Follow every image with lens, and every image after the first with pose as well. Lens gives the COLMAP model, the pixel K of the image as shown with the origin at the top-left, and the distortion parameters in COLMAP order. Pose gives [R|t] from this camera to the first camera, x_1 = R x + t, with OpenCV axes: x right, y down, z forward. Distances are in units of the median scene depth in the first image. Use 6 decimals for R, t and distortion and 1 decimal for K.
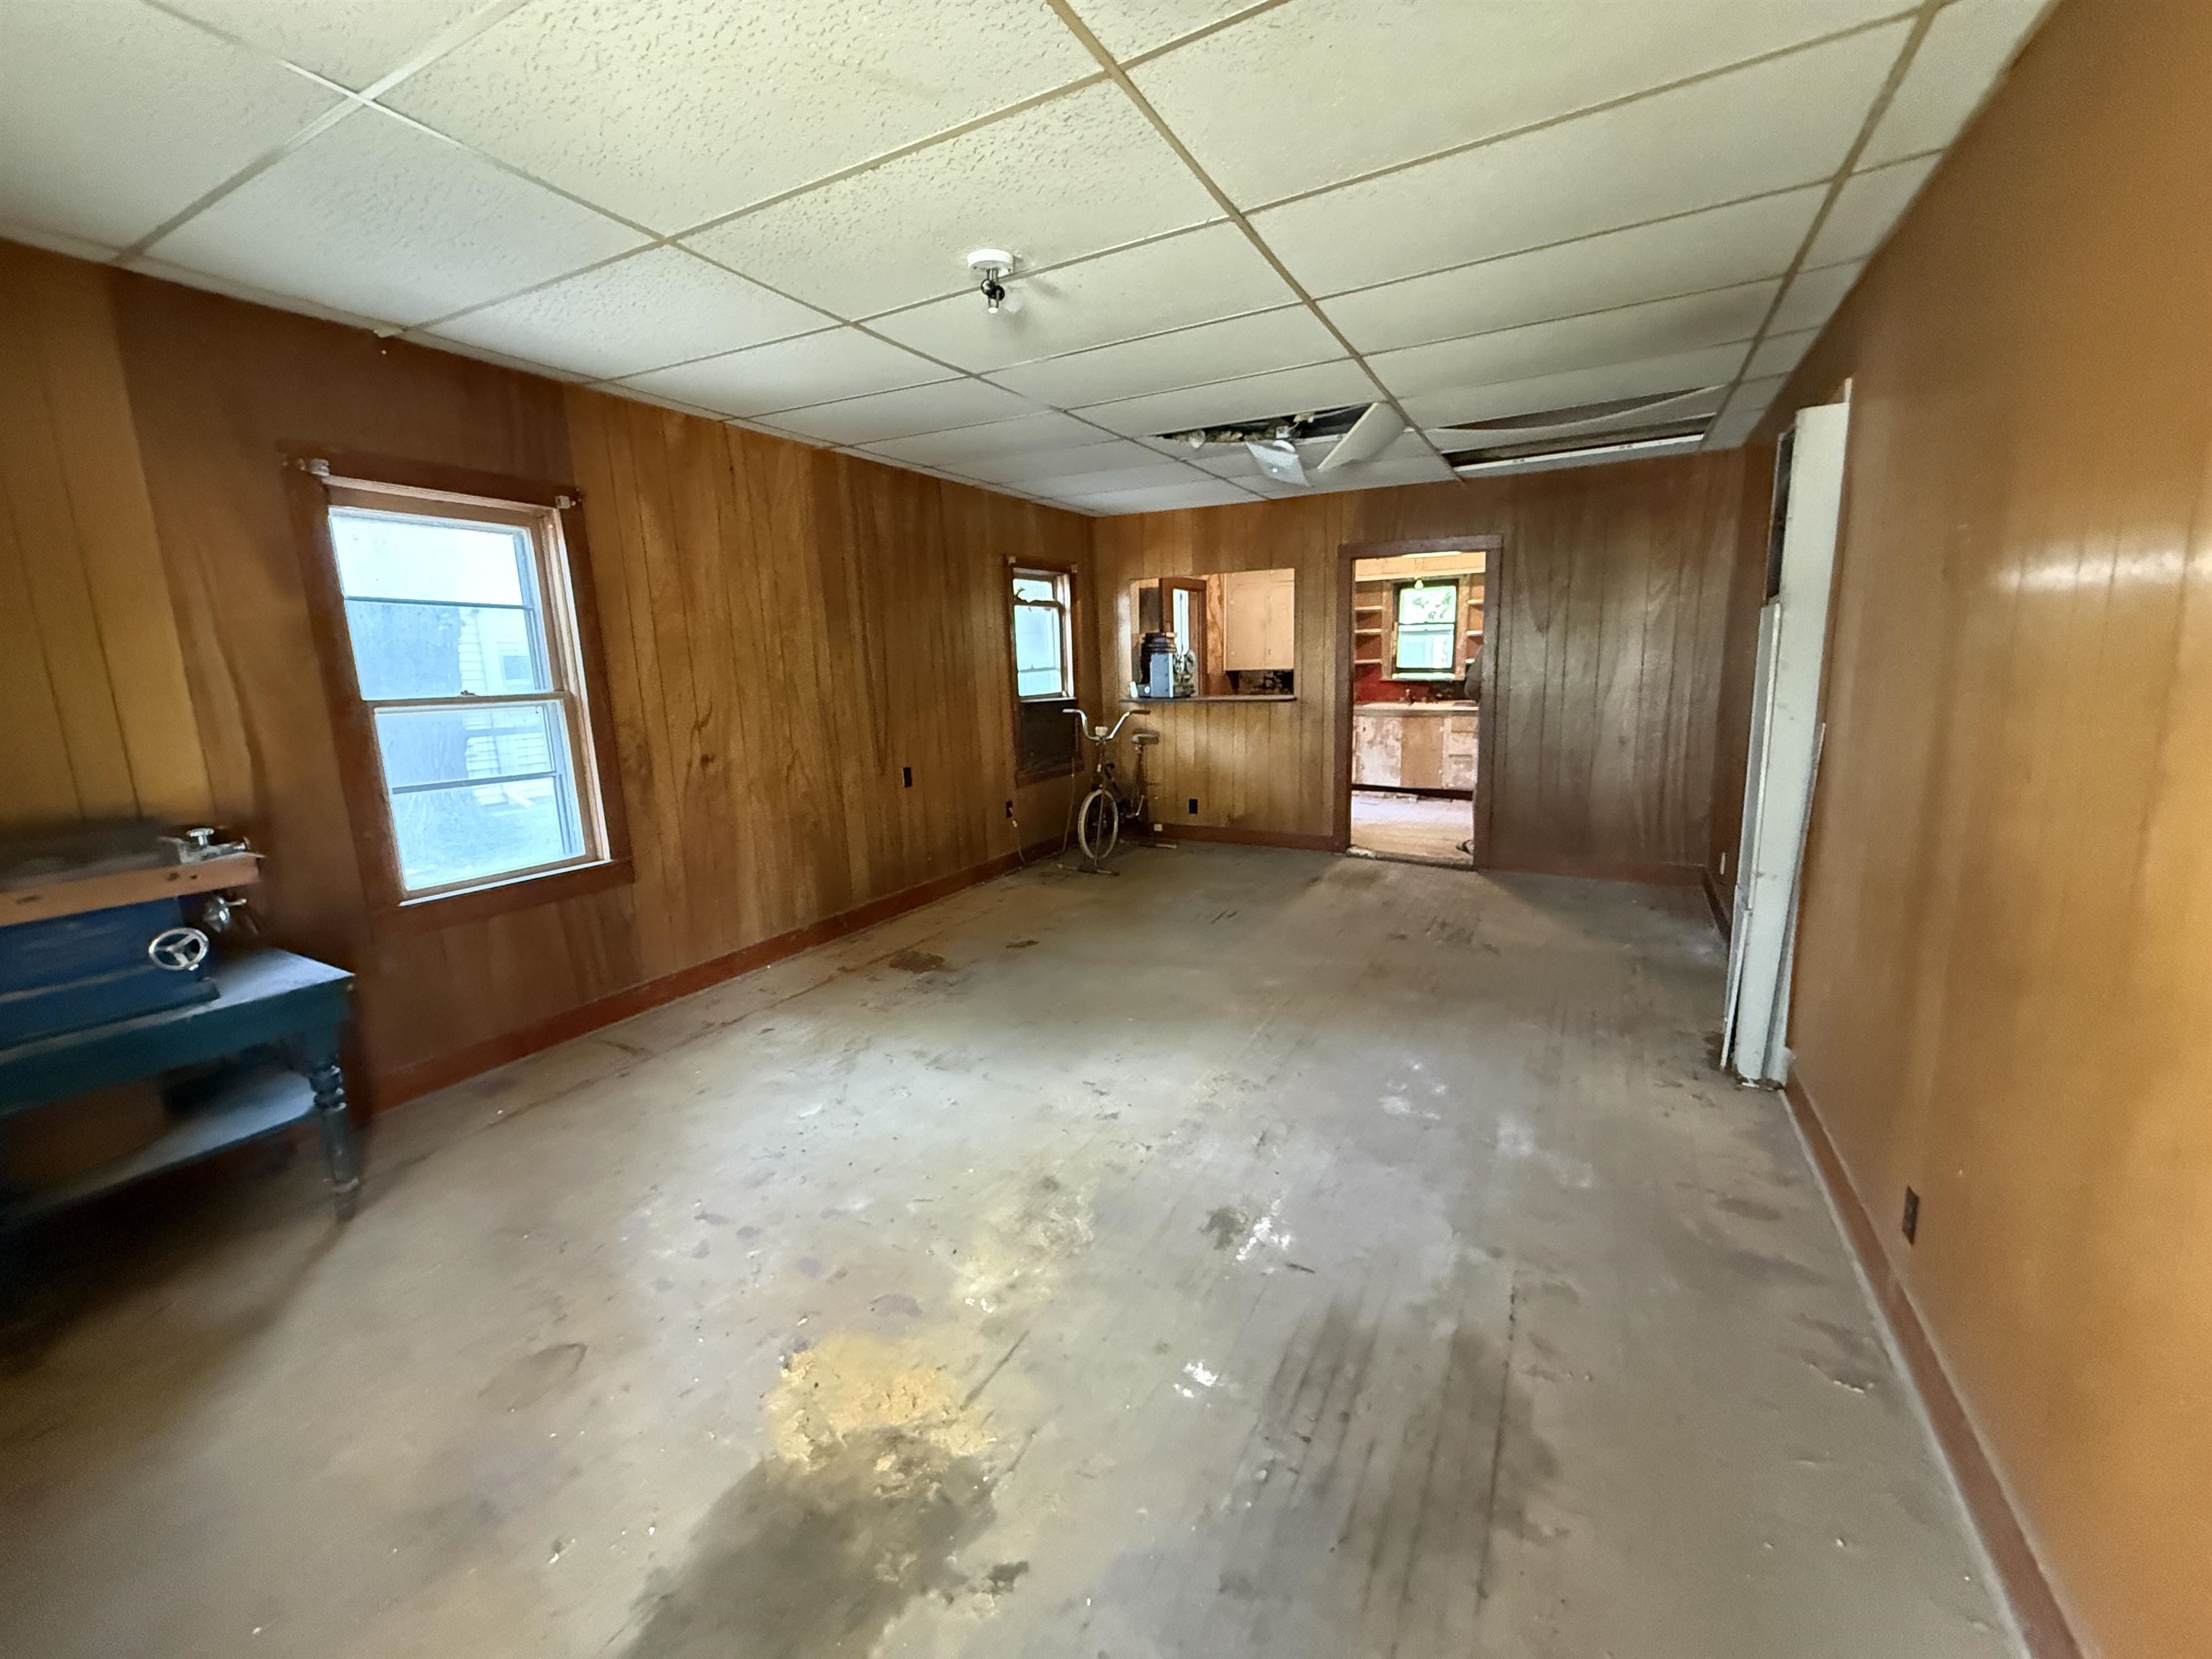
lens RADIAL K [[881.1, 0, 1095.7], [0, 881.1, 822.6], [0, 0, 1]] dist [-0.001372, -0.000497]
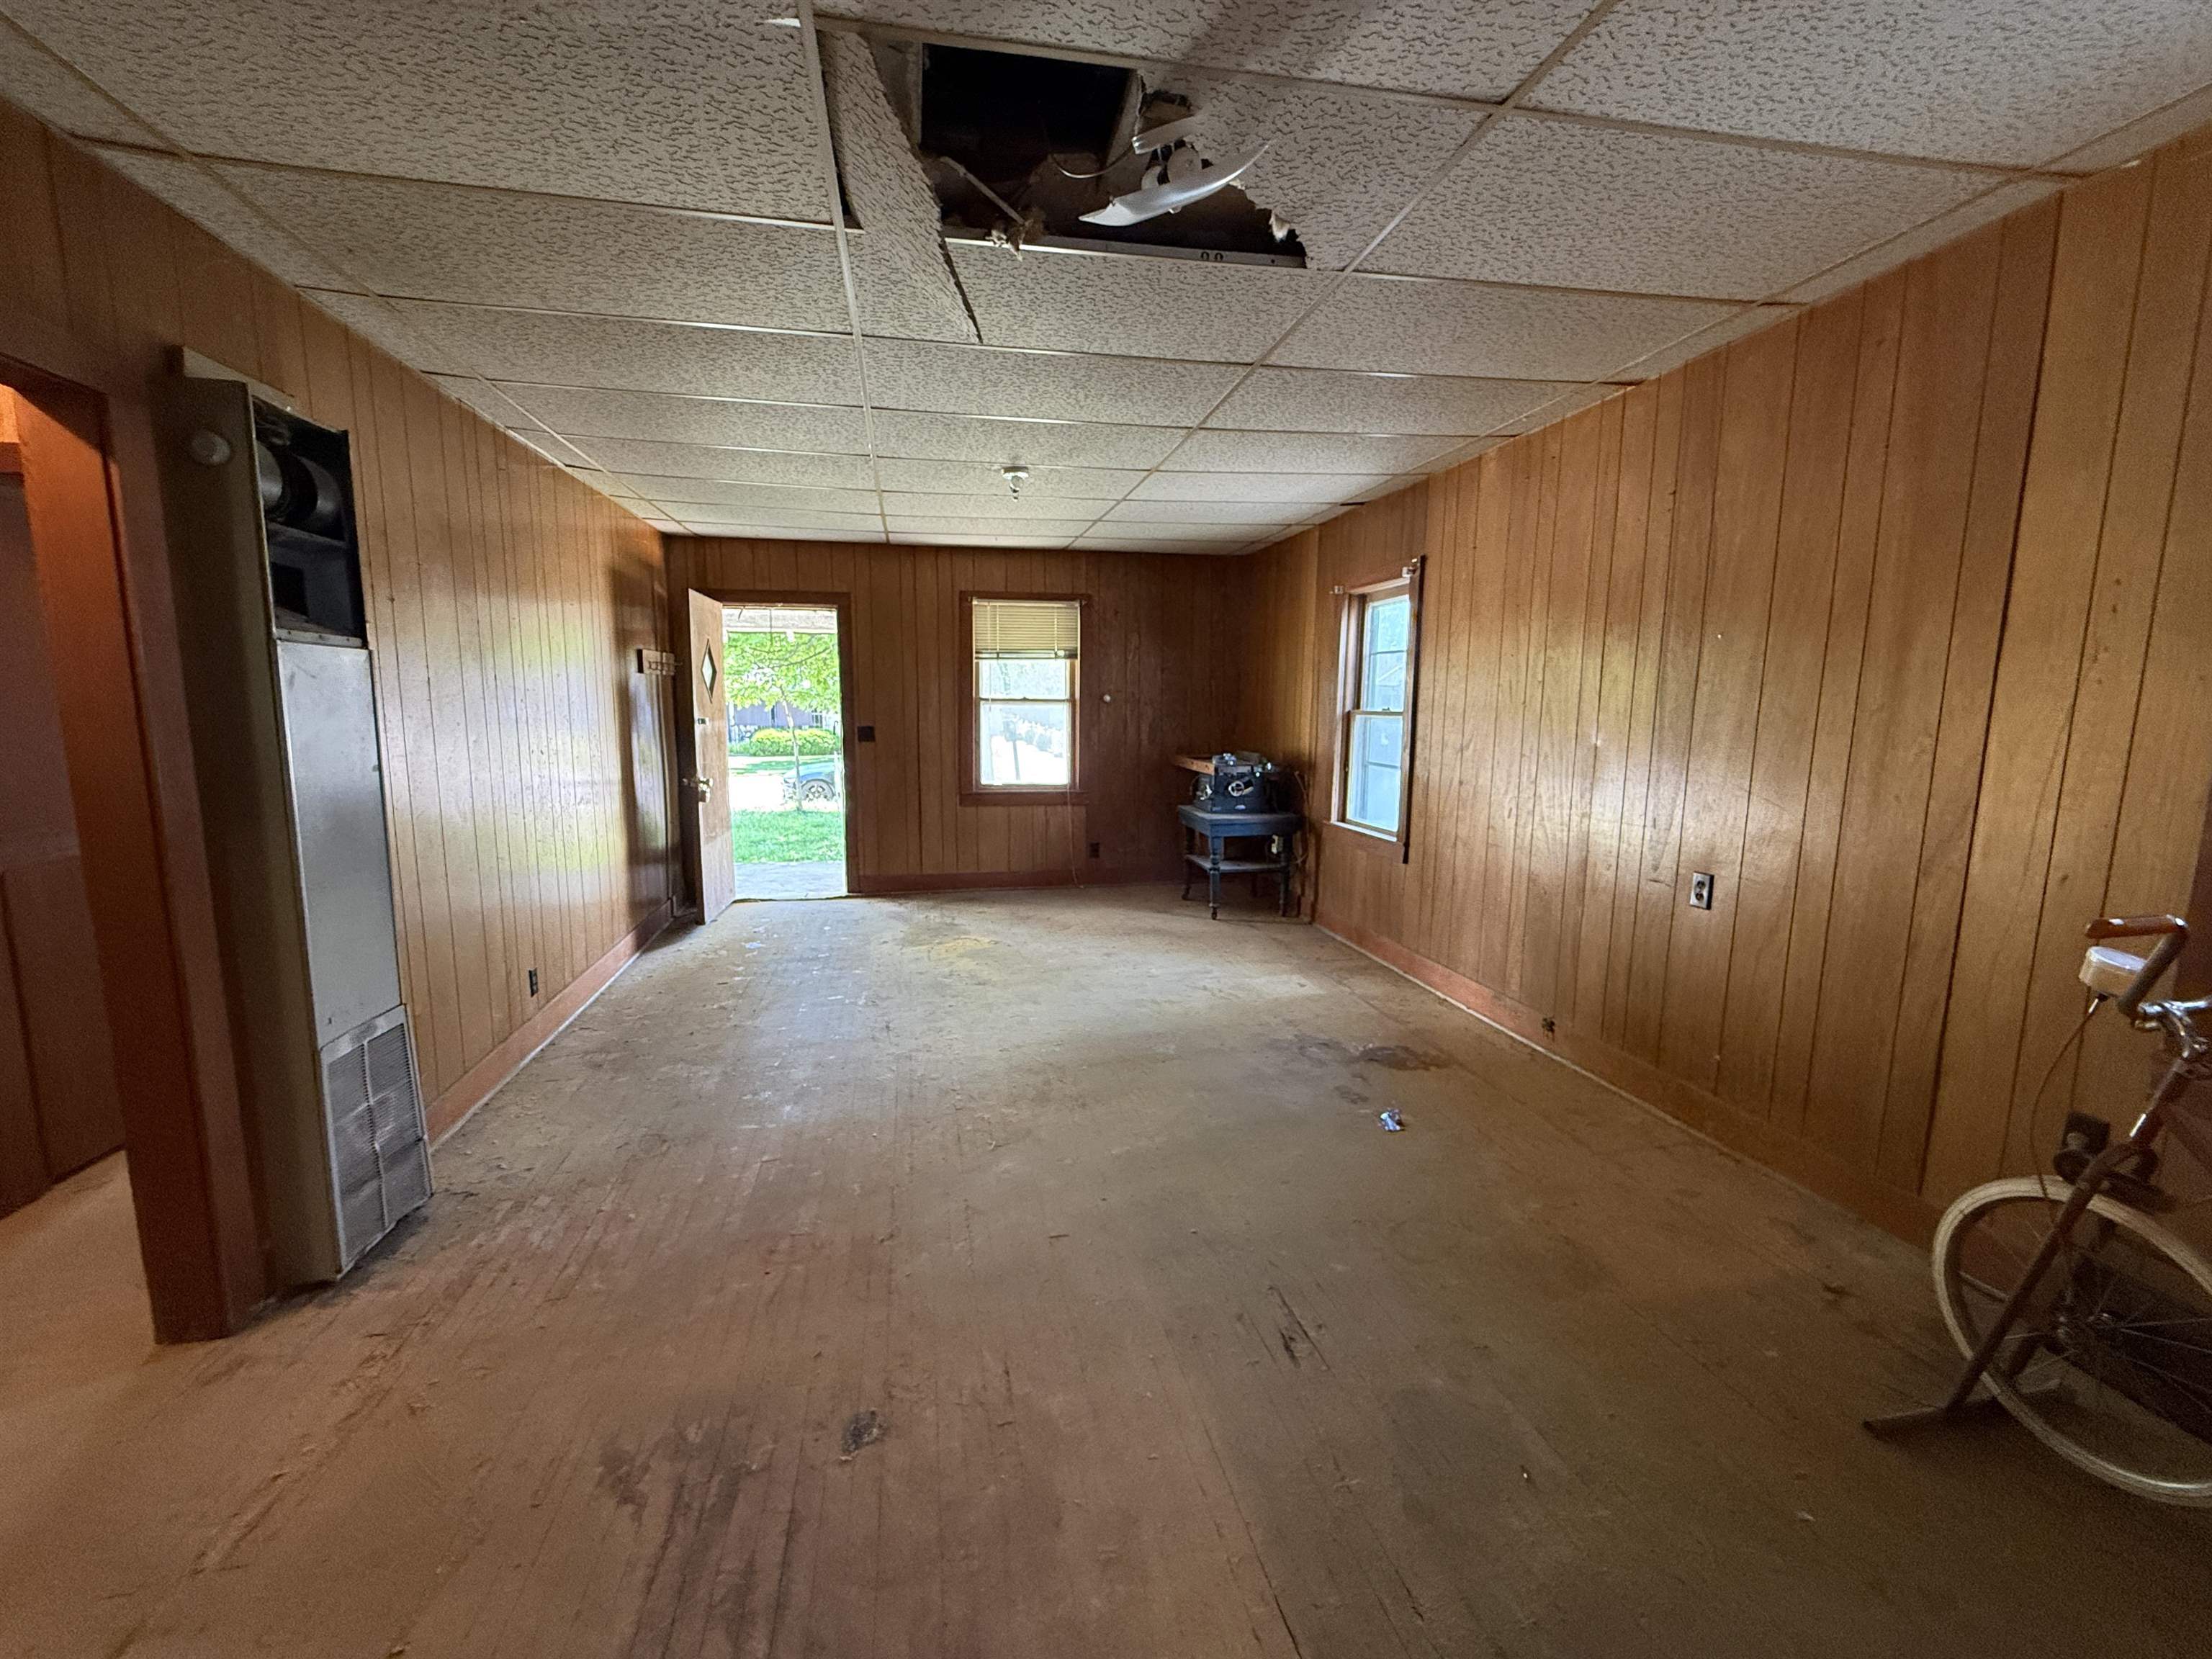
lens RADIAL K [[881.1, 0, 1095.7], [0, 881.1, 822.6], [0, 0, 1]] dist [-0.001372, -0.000497]
pose [[-0.758077, 0.114948, -0.641955, 0.537391], [-0.094194, 0.954725, 0.282185, -0.265883], [0.645327, 0.274386, -0.712928, 1.409356]]
